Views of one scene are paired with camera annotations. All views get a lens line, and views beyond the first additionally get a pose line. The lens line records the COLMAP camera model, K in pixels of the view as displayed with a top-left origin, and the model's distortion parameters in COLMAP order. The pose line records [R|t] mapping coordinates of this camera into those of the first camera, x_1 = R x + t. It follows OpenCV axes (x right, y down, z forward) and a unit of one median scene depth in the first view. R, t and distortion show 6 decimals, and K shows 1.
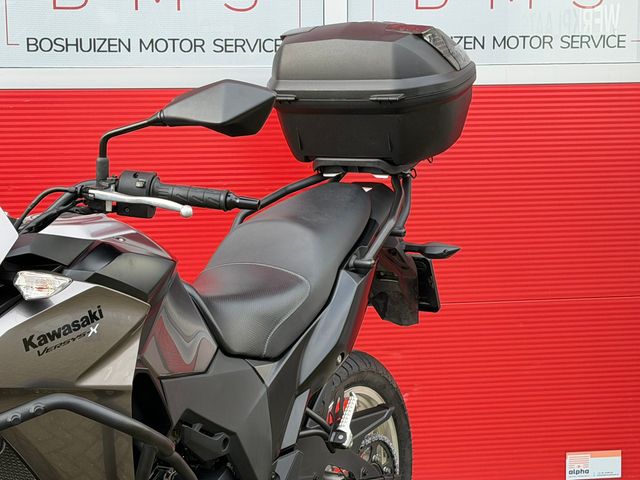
lens RADIAL K [[1450.9, 0, 320.0], [0, 1450.9, 240.0], [0, 0, 1]] dist [0.149609, 0.148589]
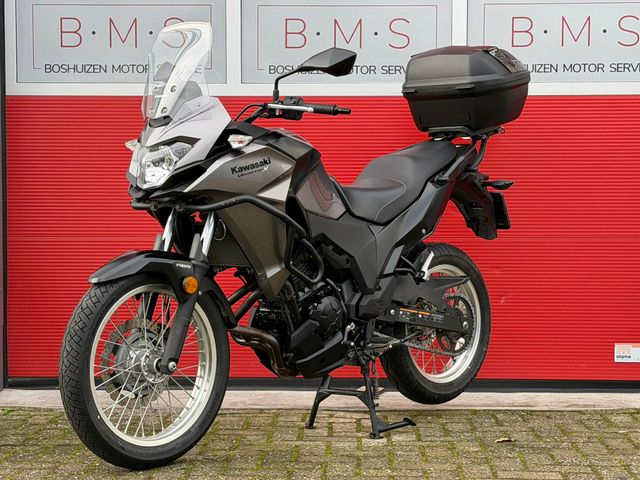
lens RADIAL K [[1450.9, 0, 320.0], [0, 1450.9, 240.0], [0, 0, 1]] dist [0.149609, 0.148589]
pose [[0.976513, 0.016087, -0.214855, 0.278331], [-0.035502, 0.995592, -0.086812, 0.260110], [0.212511, 0.092401, 0.972780, -0.744346]]
